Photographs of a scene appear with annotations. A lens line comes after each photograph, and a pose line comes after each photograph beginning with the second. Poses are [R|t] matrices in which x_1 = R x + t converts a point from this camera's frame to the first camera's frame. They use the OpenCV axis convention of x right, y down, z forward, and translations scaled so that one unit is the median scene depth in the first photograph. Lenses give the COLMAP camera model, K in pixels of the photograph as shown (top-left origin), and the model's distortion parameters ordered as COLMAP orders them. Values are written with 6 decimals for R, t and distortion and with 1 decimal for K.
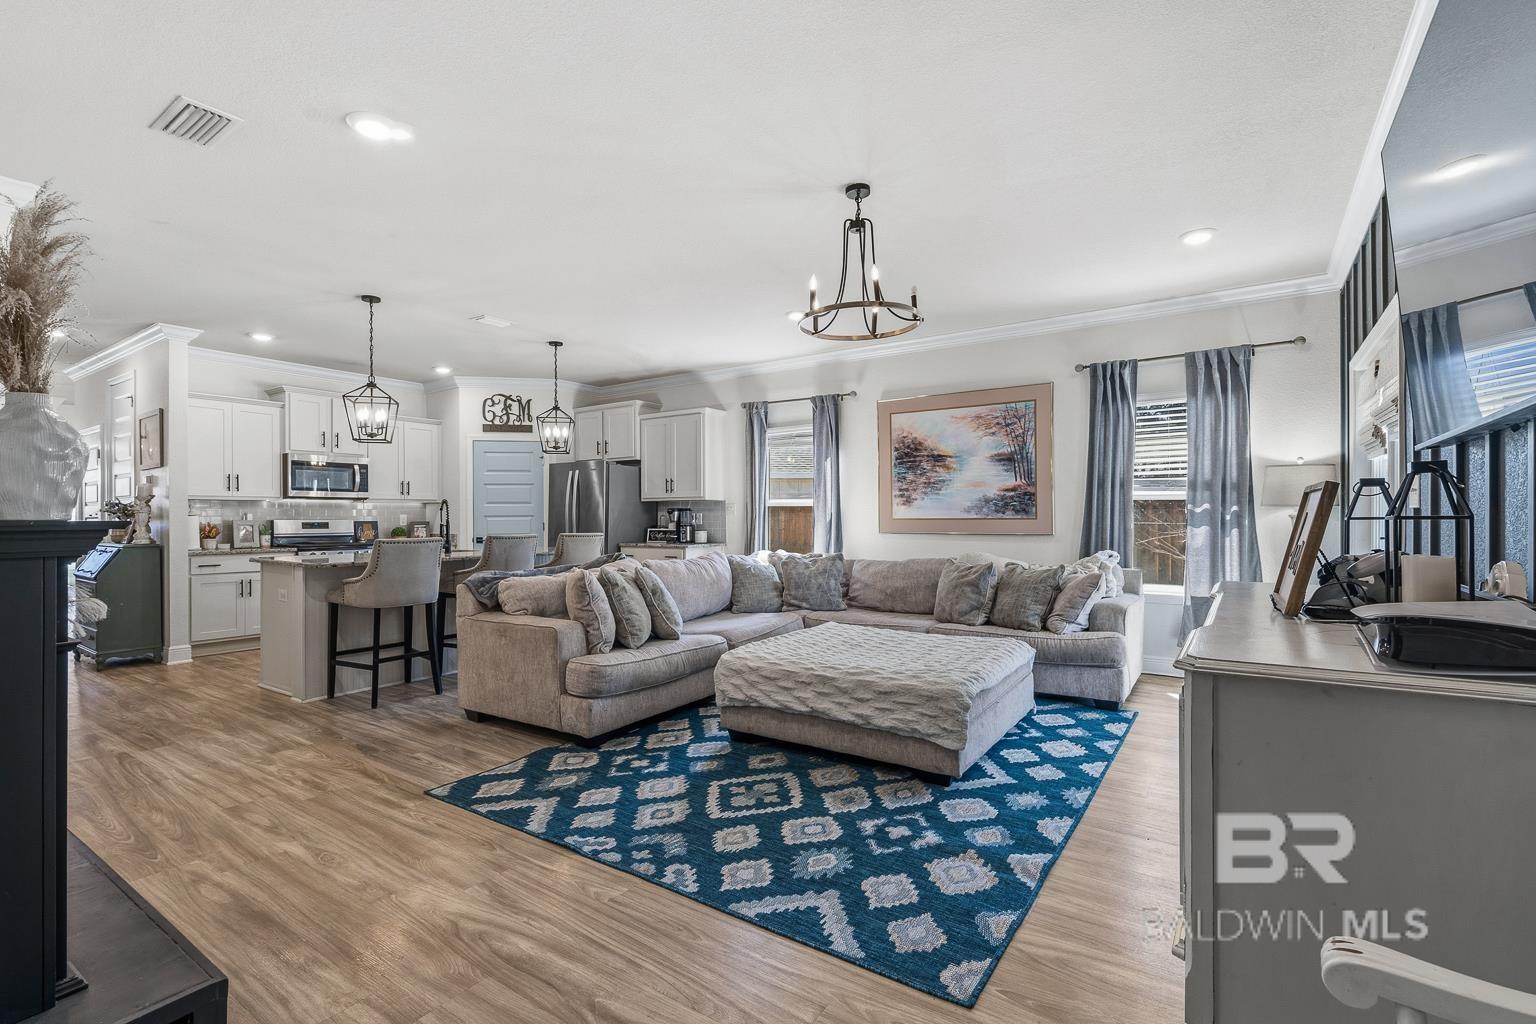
lens RADIAL K [[703.4, 0, 763.3], [0, 703.4, 515.1], [0, 0, 1]] dist [-0.003224, 0.001554]
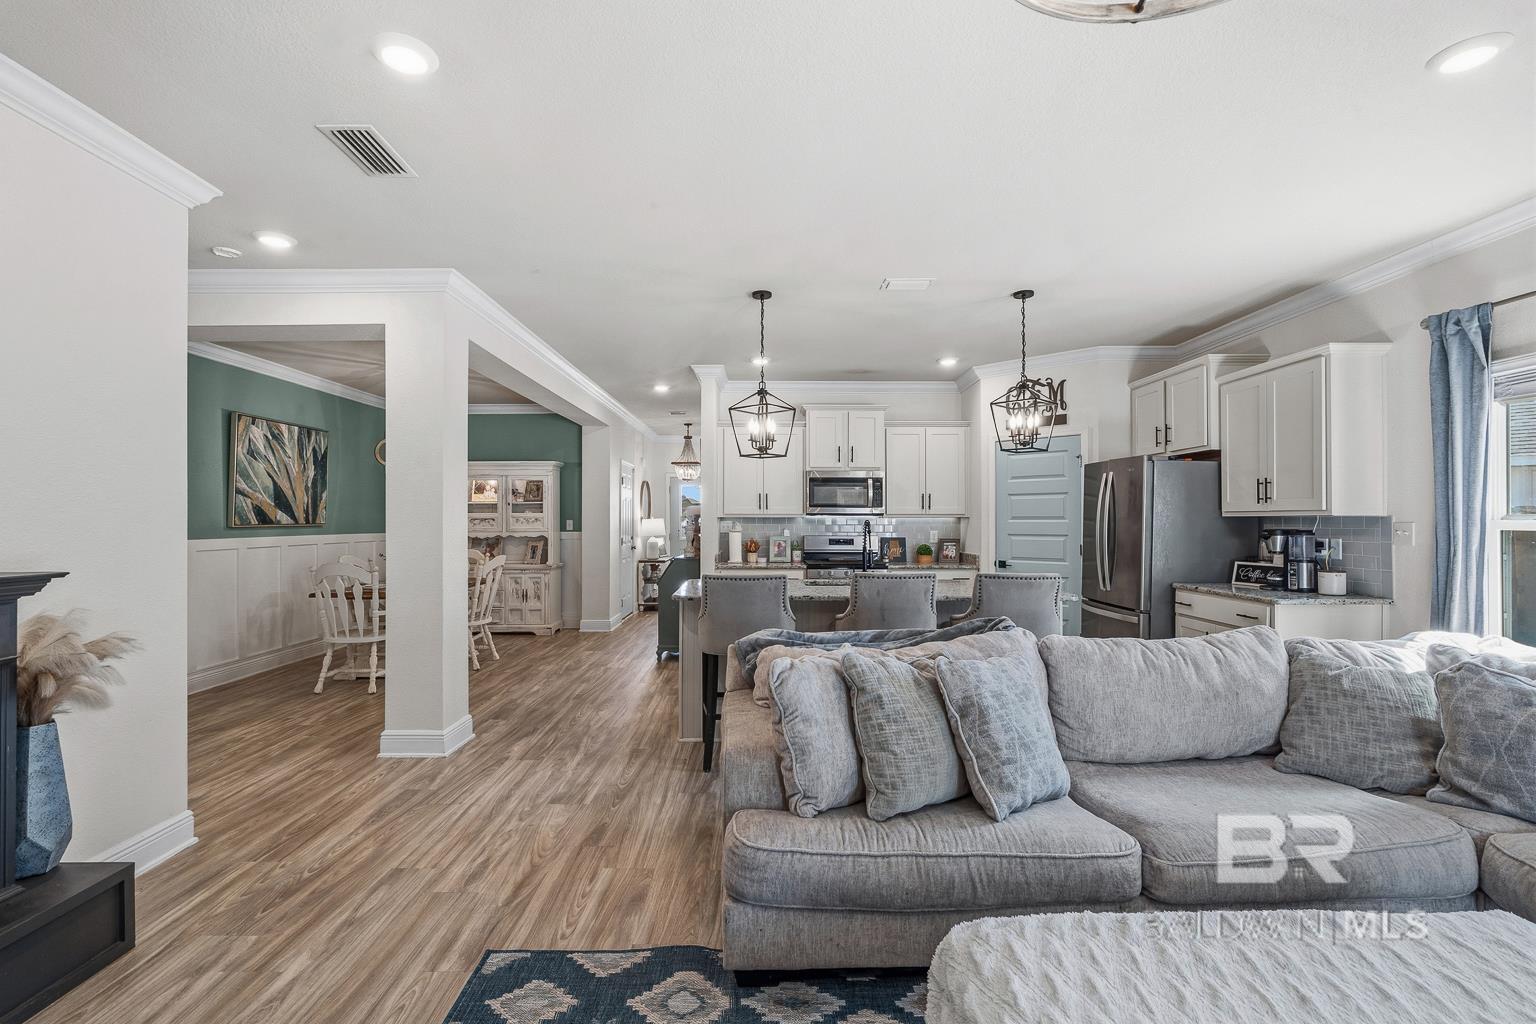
lens RADIAL K [[703.4, 0, 758.3], [0, 703.4, 510.2], [0, 0, 1]] dist [-0.003224, 0.001554]
pose [[0.566678, -0.006303, -0.823915, 0.146509], [-0.002052, 0.999957, -0.009061, -0.026927], [0.823937, 0.006826, 0.566641, 0.450841]]
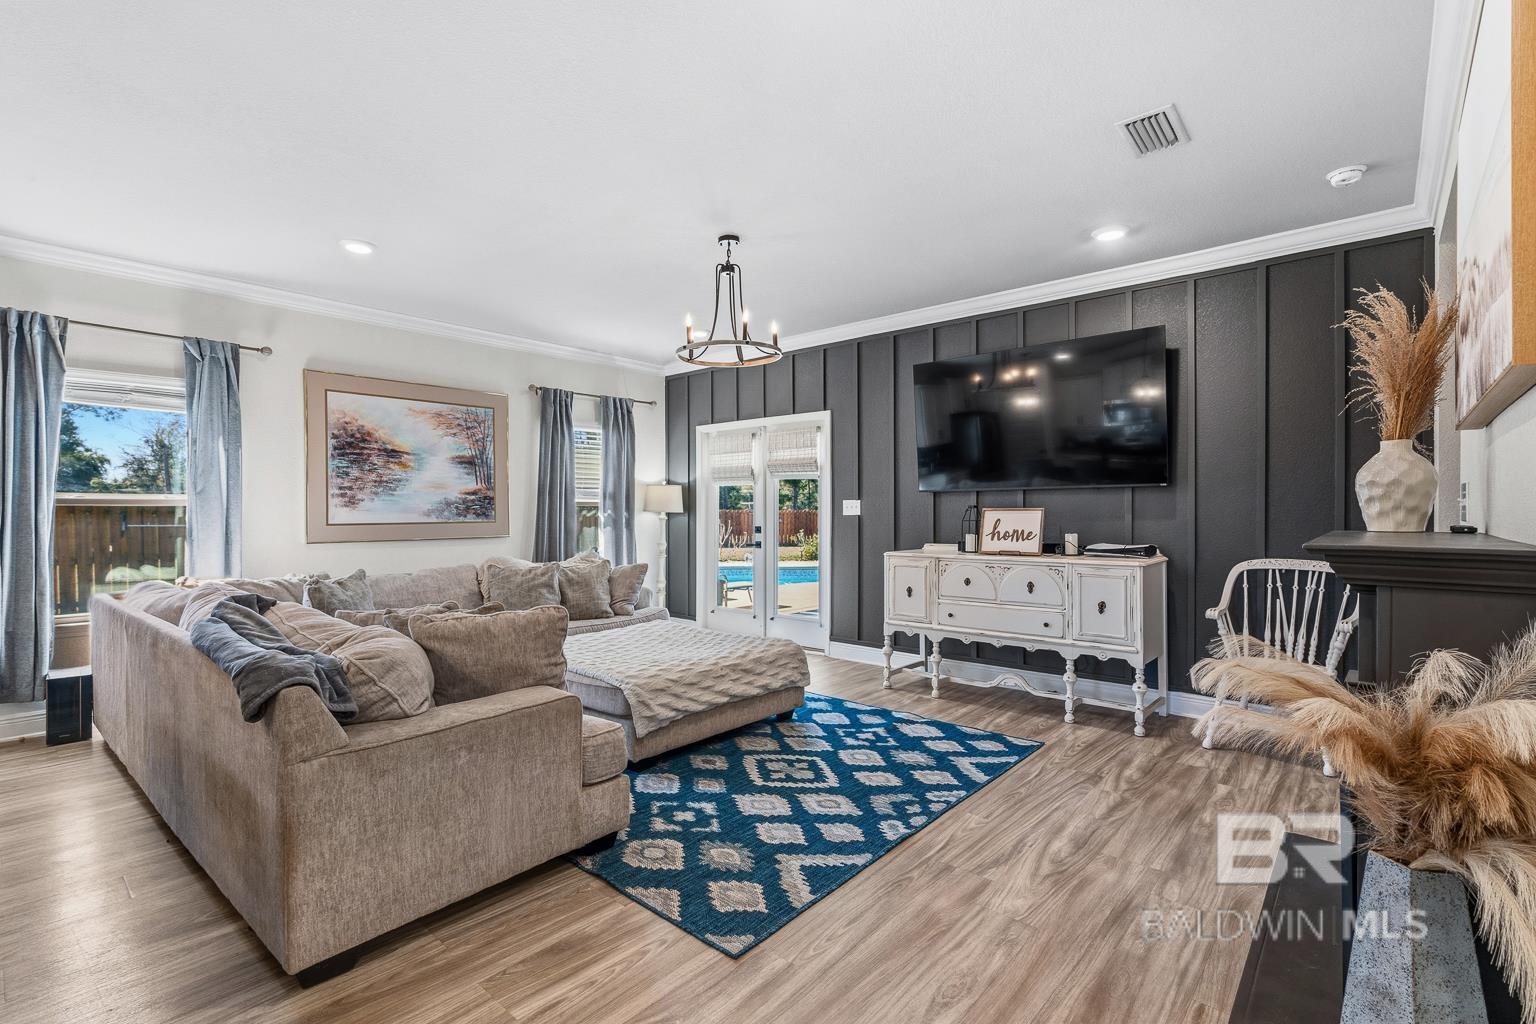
lens RADIAL K [[703.4, 0, 754.1], [0, 703.4, 512.1], [0, 0, 1]] dist [-0.003224, 0.001554]
pose [[0.127842, 0.002428, 0.991792, -0.617142], [0.000397, 0.999997, -0.002500, -0.006819], [-0.991794, 0.000713, 0.127841, 0.496230]]
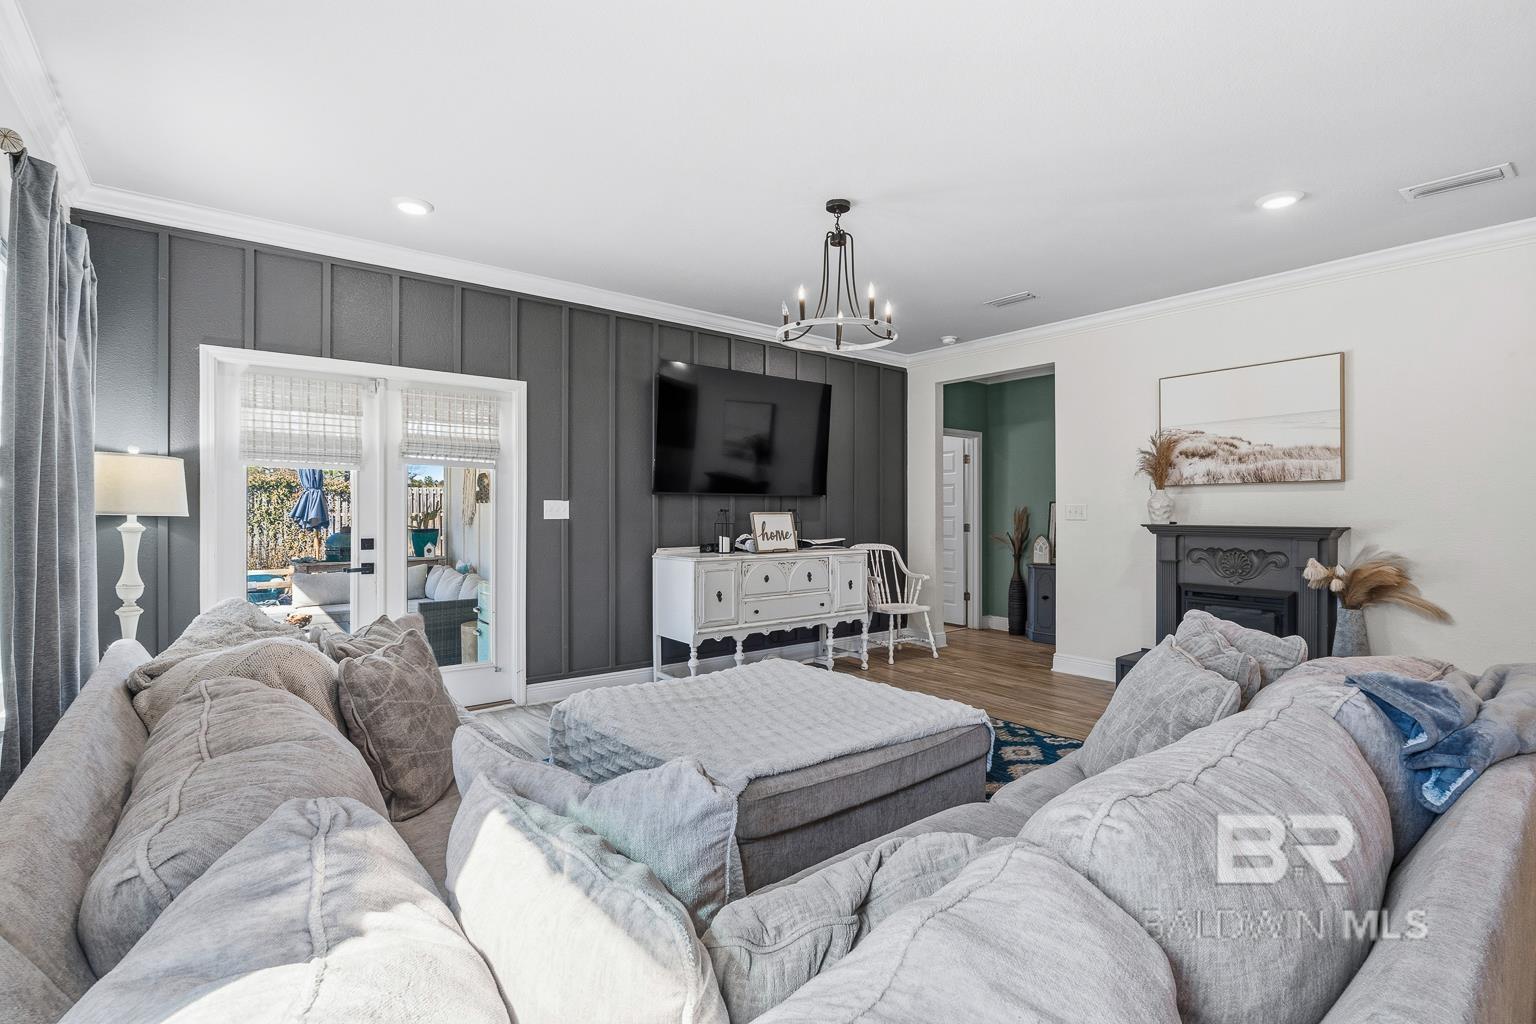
lens RADIAL K [[703.4, 0, 761.1], [0, 703.4, 514.7], [0, 0, 1]] dist [-0.003224, 0.001554]
pose [[-0.952667, 0.002163, 0.304007, -0.041454], [0.002664, 0.999996, 0.001233, -0.011177], [-0.304003, 0.001984, -0.952669, 1.218735]]
